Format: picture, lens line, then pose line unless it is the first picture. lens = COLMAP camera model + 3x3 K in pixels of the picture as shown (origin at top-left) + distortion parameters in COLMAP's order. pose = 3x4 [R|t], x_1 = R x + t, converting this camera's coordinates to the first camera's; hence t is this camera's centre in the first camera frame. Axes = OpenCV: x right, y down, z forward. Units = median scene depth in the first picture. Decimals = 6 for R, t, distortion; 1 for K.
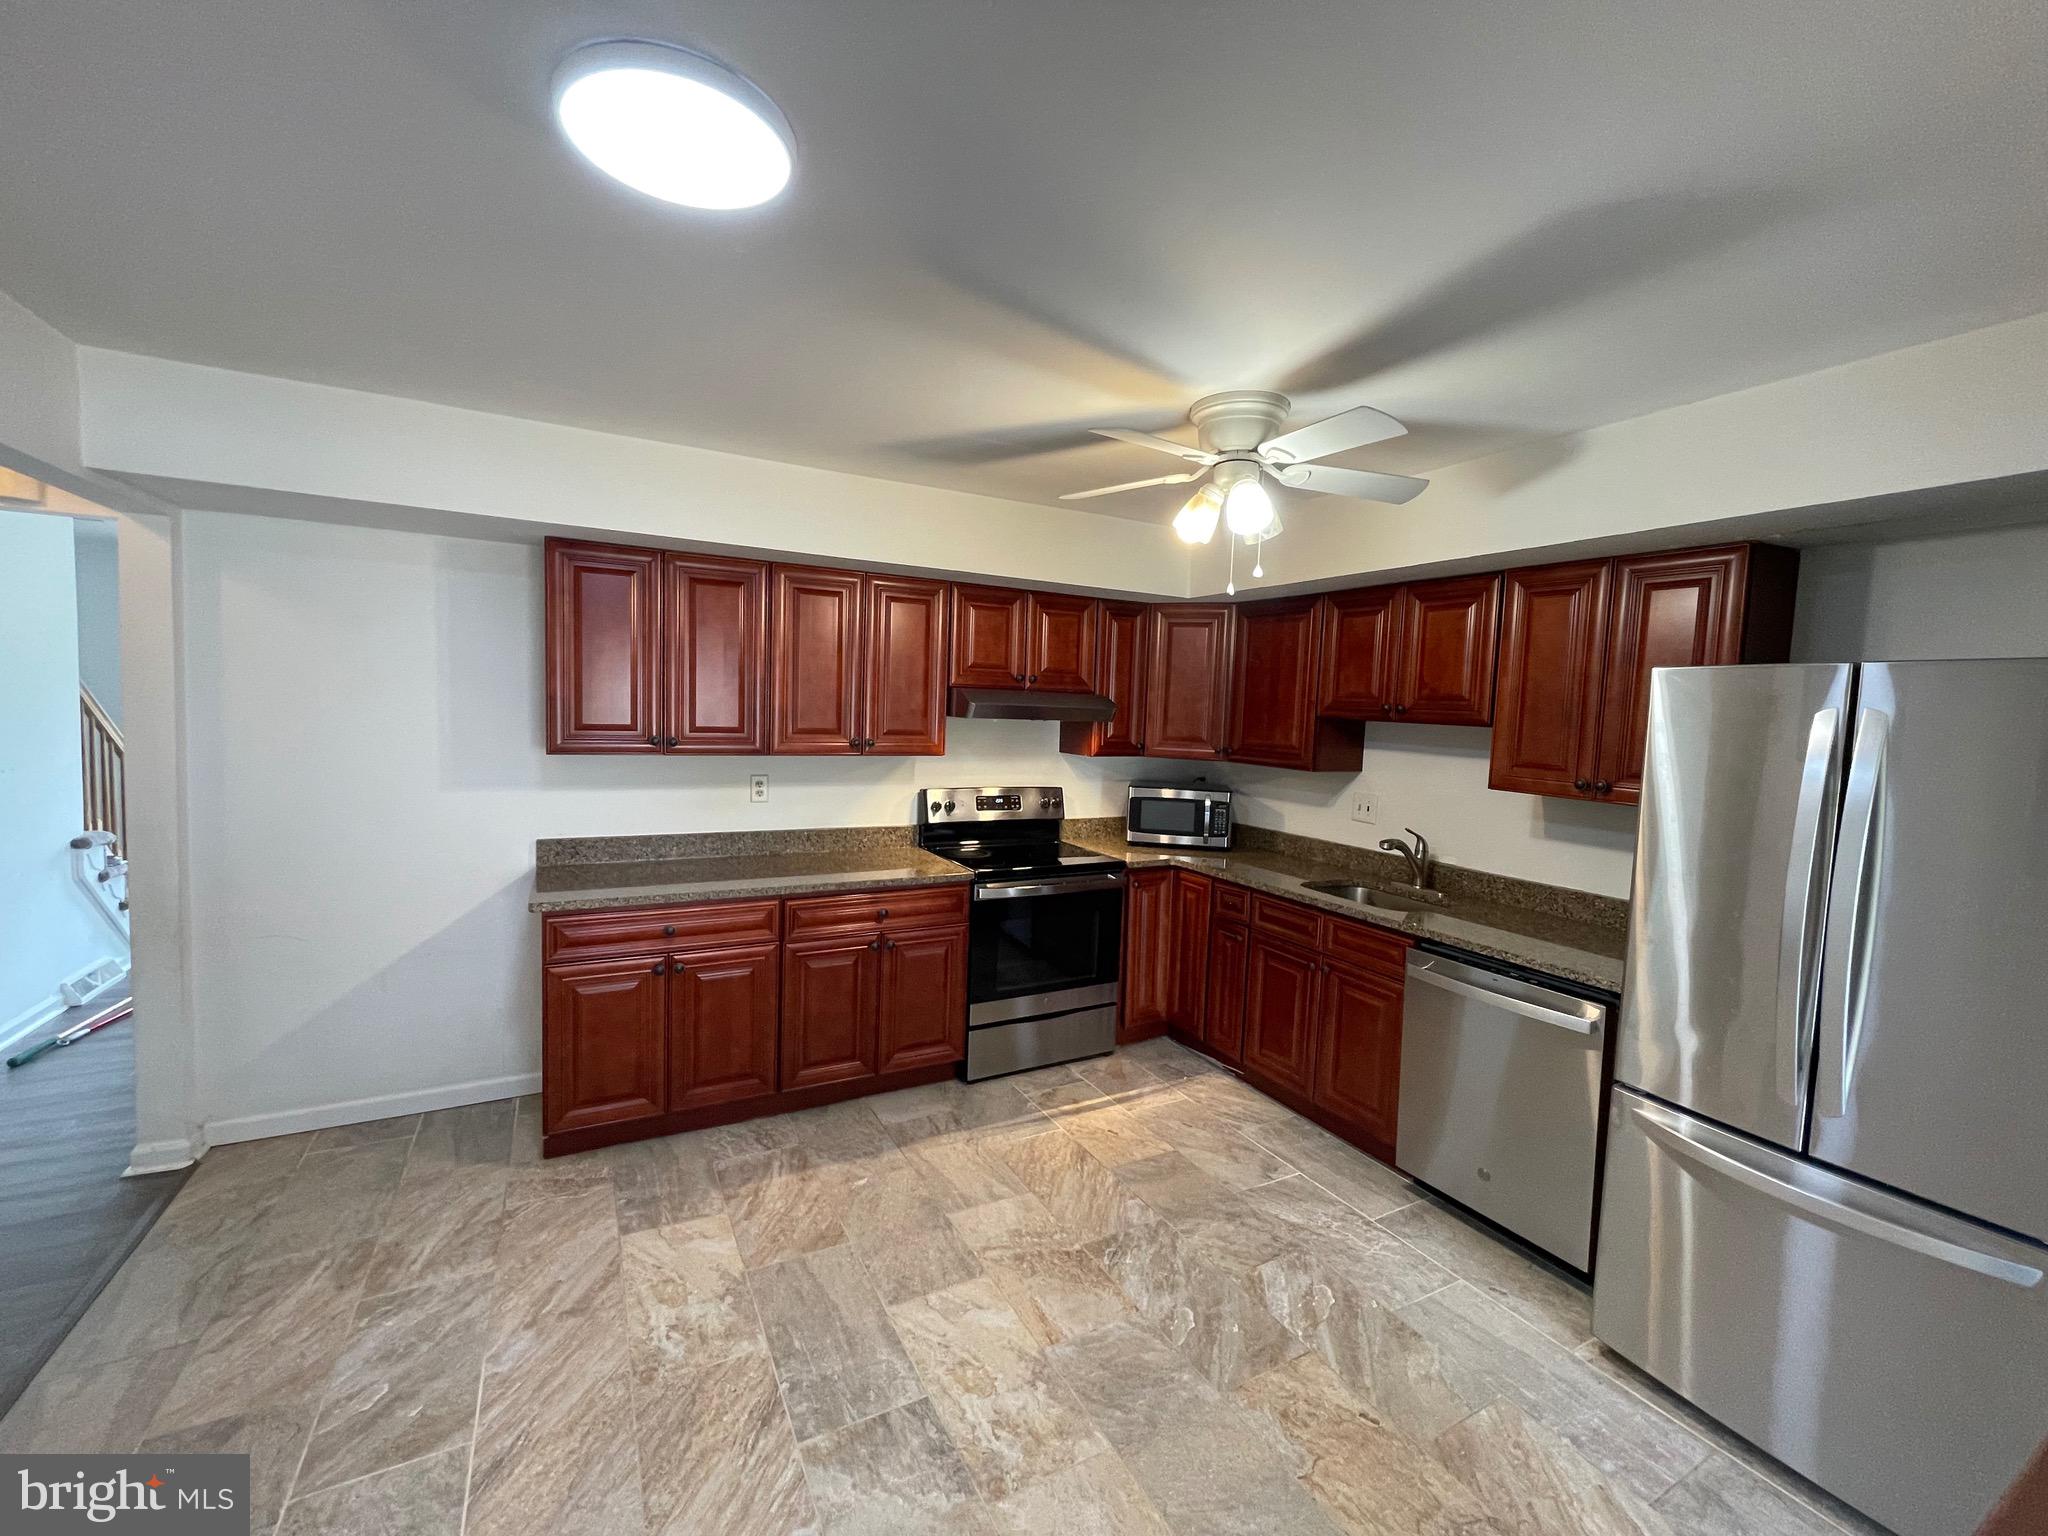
lens RADIAL K [[828.7, 0, 1022.5], [0, 828.7, 763.5], [0, 0, 1]] dist [-0.002881, 0.000303]
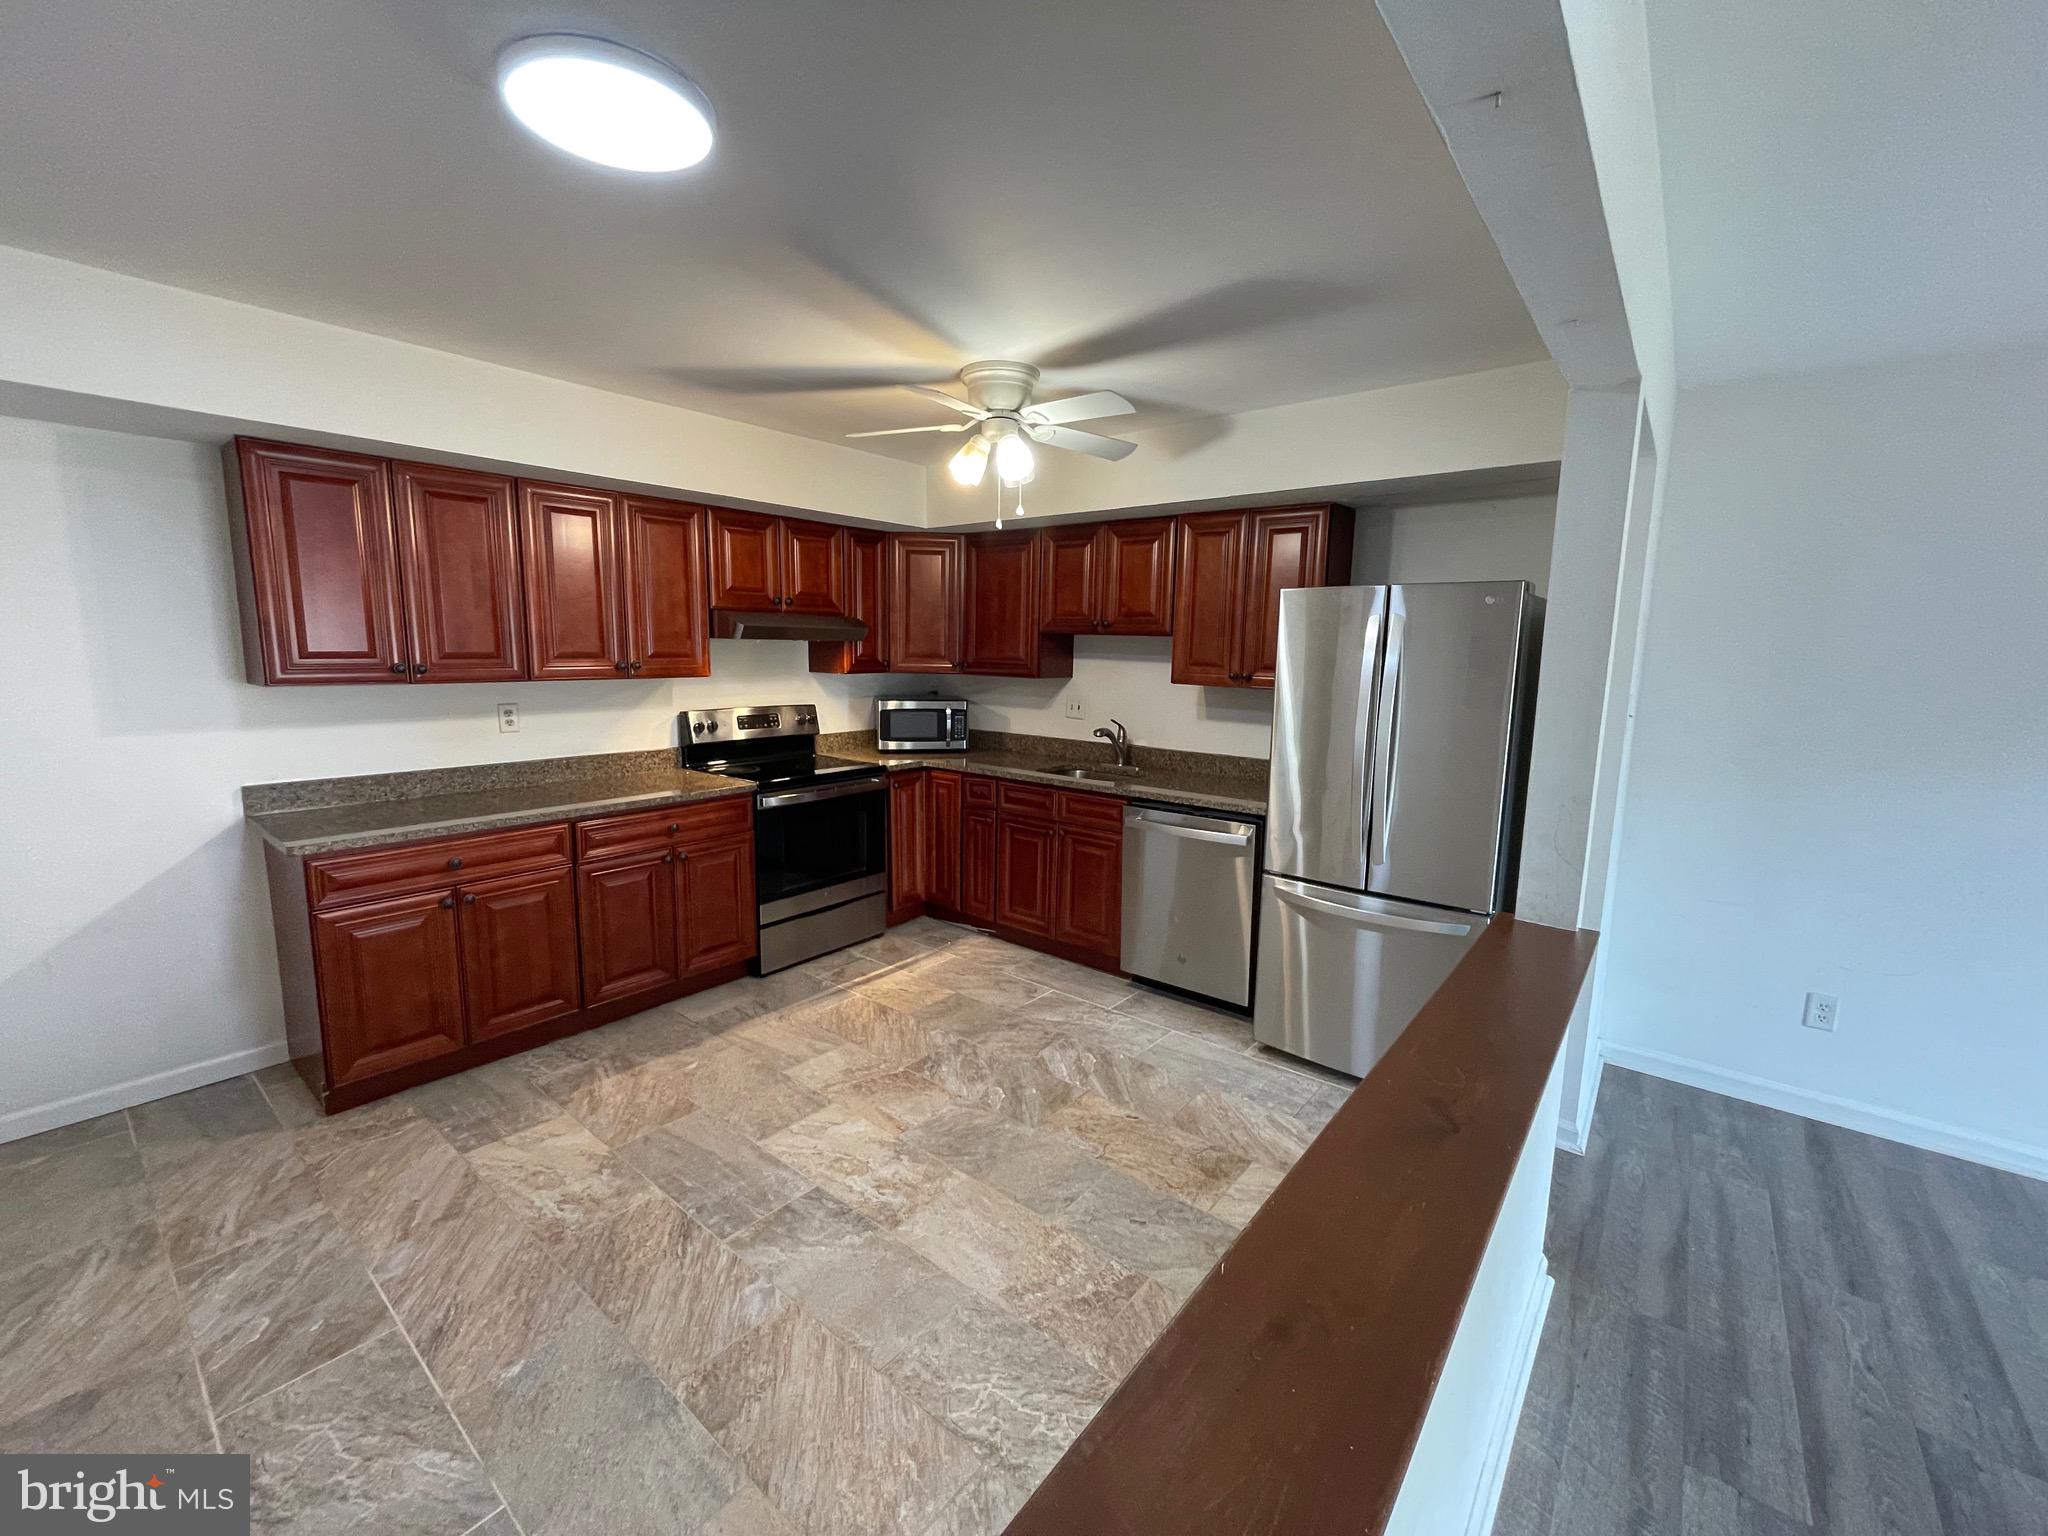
lens RADIAL K [[828.7, 0, 1022.5], [0, 828.7, 763.5], [0, 0, 1]] dist [-0.002881, 0.000303]
pose [[0.923871, -0.076231, 0.375036, -0.151654], [0.044122, 0.994643, 0.093483, 0.022216], [-0.380153, -0.069819, 0.922285, -0.129443]]
